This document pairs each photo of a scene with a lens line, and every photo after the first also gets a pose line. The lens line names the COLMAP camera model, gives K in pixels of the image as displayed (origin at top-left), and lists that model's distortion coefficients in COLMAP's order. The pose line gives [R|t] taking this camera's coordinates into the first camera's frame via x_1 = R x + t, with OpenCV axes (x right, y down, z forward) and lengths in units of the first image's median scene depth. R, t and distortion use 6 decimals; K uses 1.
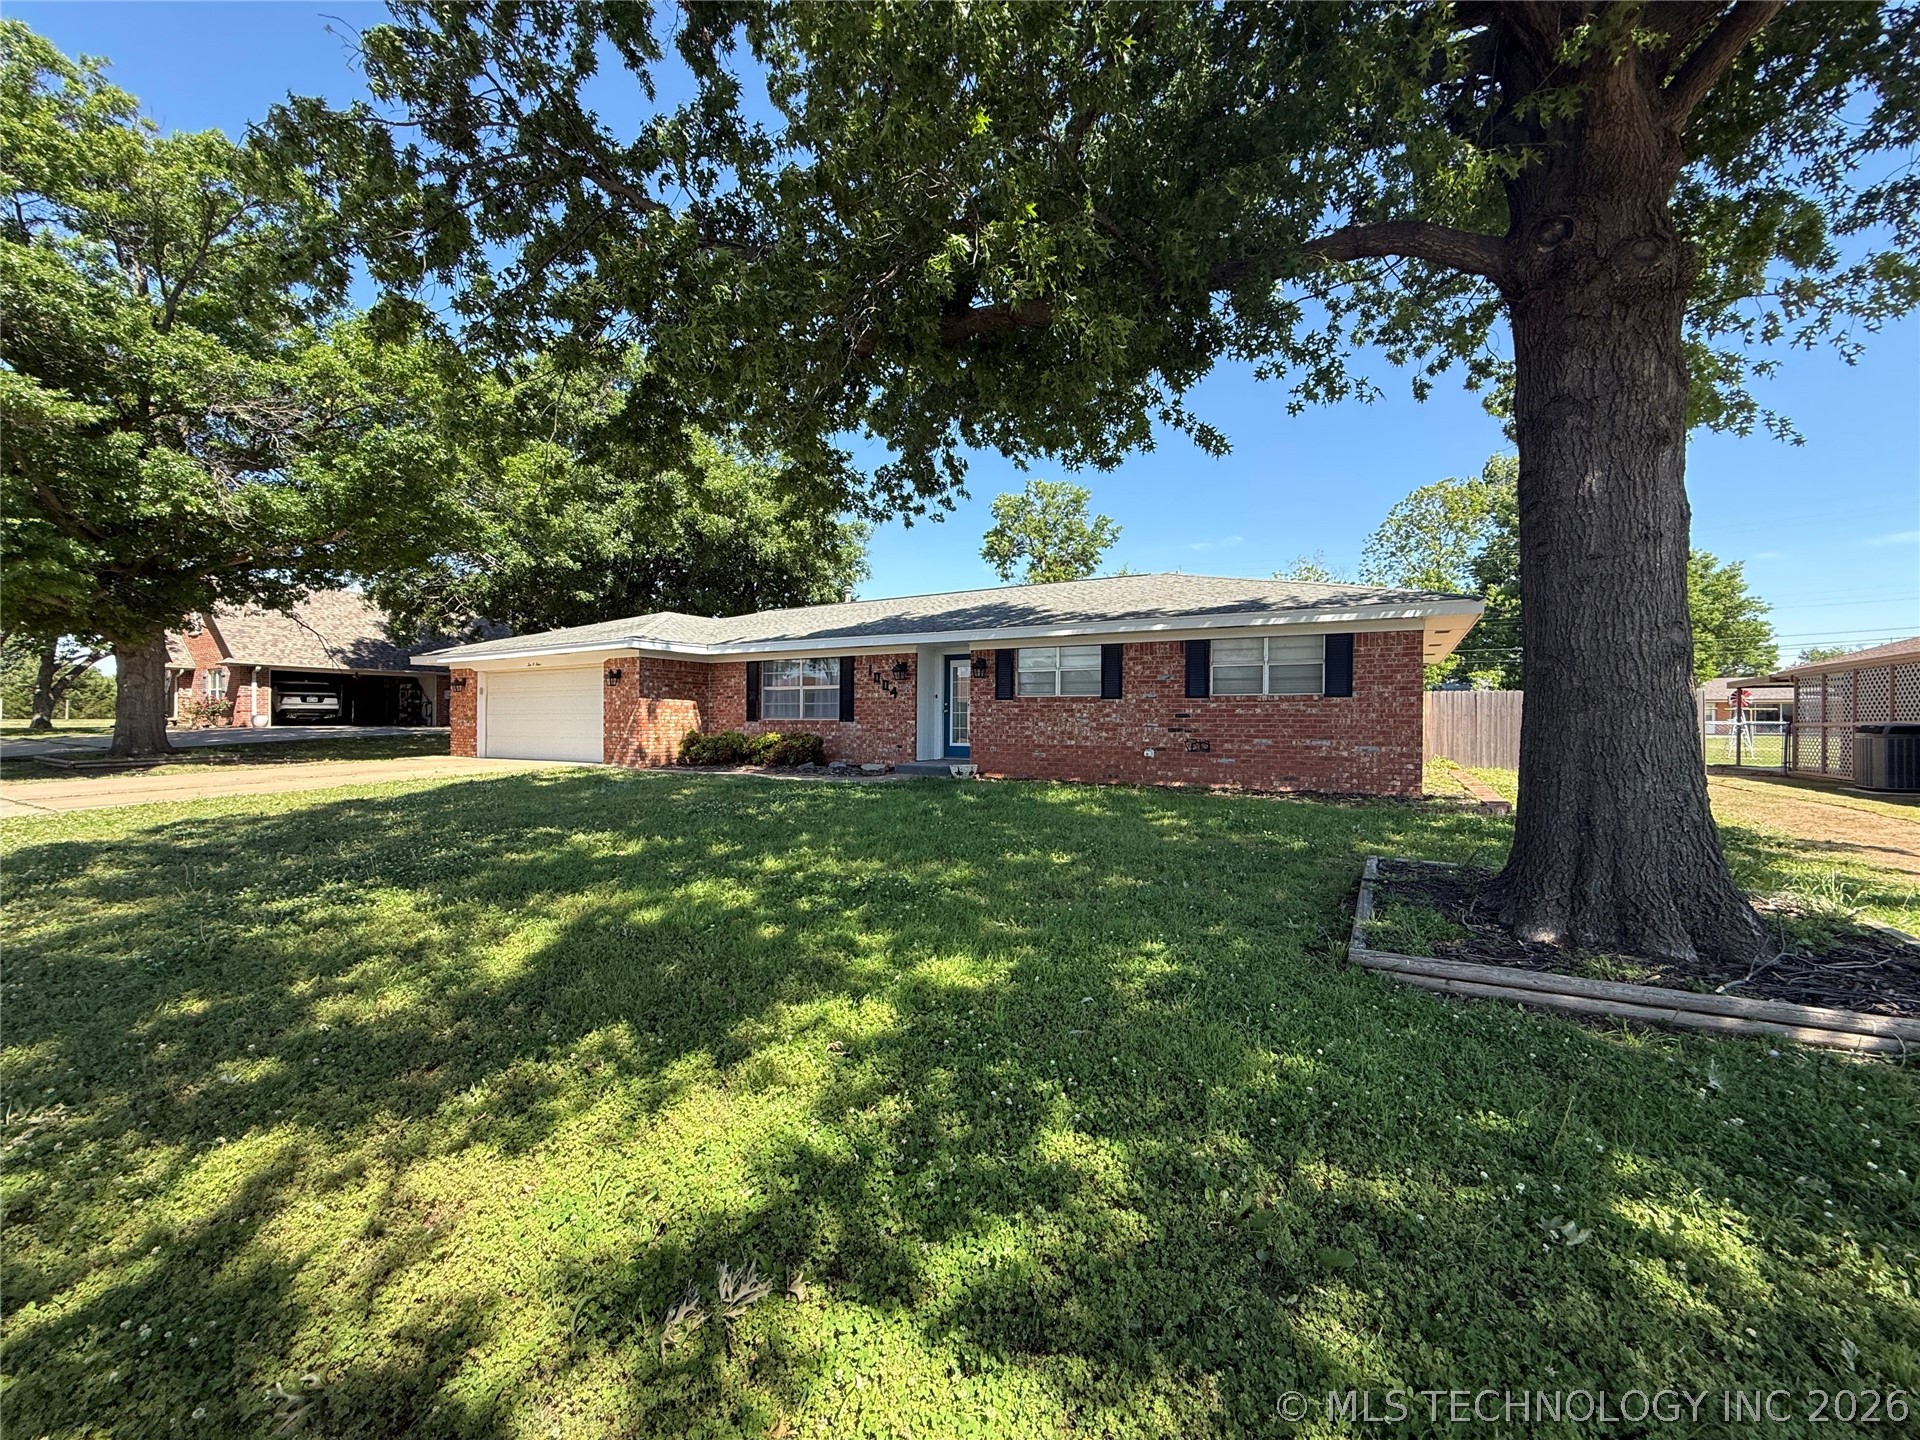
lens RADIAL K [[763.0, 0, 952.6], [0, 763.0, 713.8], [0, 0, 1]] dist [0.000117, -0.000018]
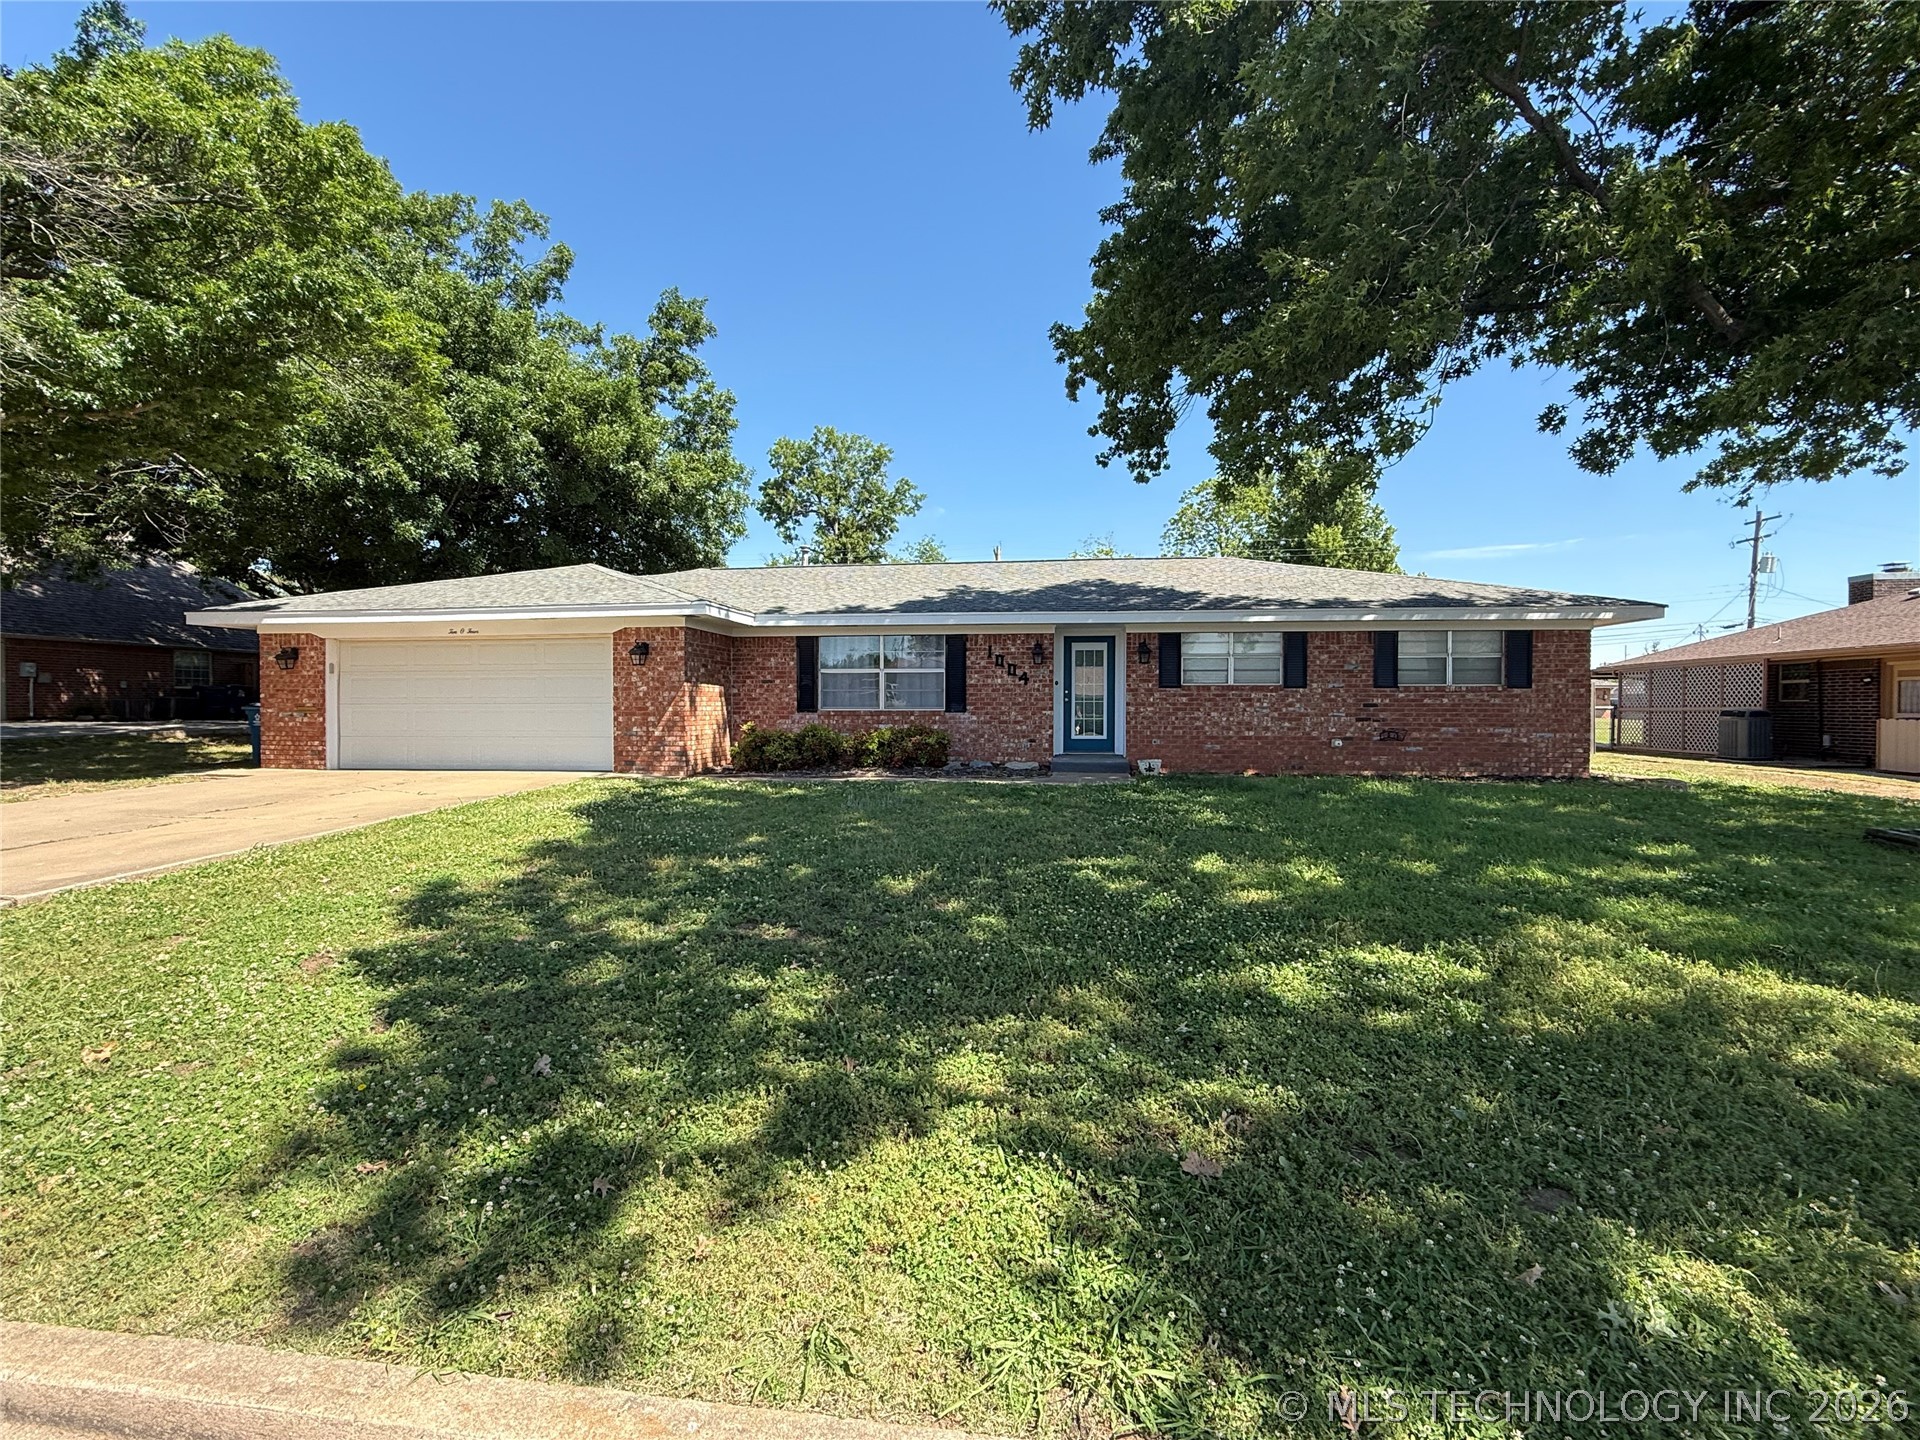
lens RADIAL K [[858.3, 0, 959.7], [0, 858.3, 714.7], [0, 0, 1]] dist [-0.002194, 0.000803]
pose [[0.920558, -0.008116, 0.390521, -0.514513], [-0.000221, 0.999773, 0.021297, -0.007362], [-0.390605, -0.019692, 0.920348, 0.131654]]
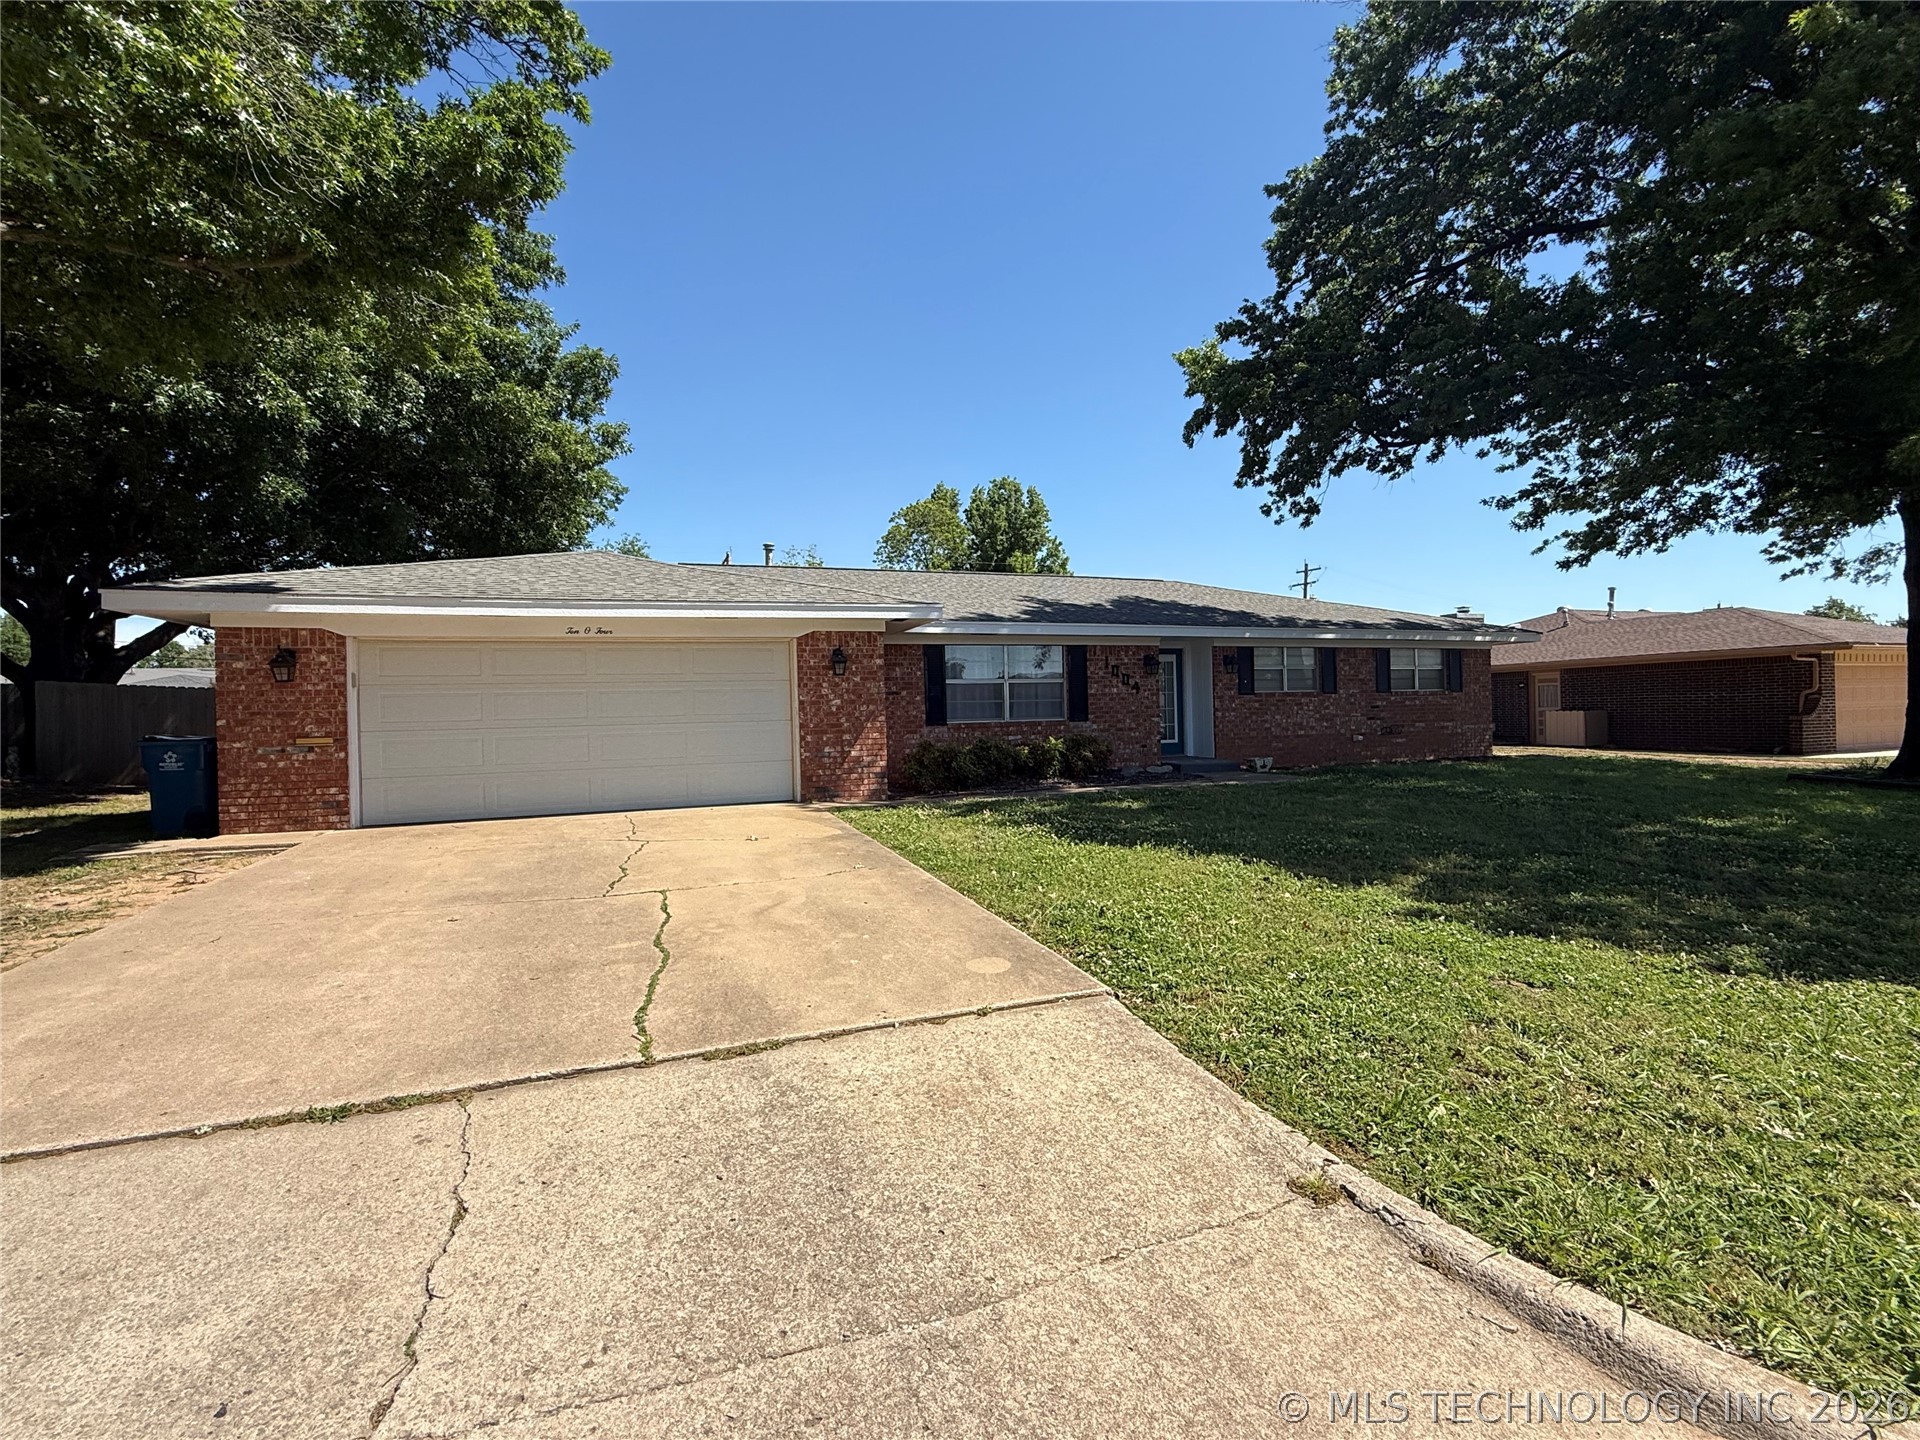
lens RADIAL K [[858.3, 0, 958.9], [0, 858.3, 725.9], [0, 0, 1]] dist [-0.002194, 0.000803]
pose [[0.631987, -0.030272, 0.774388, -0.991494], [0.018653, 0.999541, 0.023851, -0.010493], [-0.774755, -0.000629, 0.632262, 0.505926]]
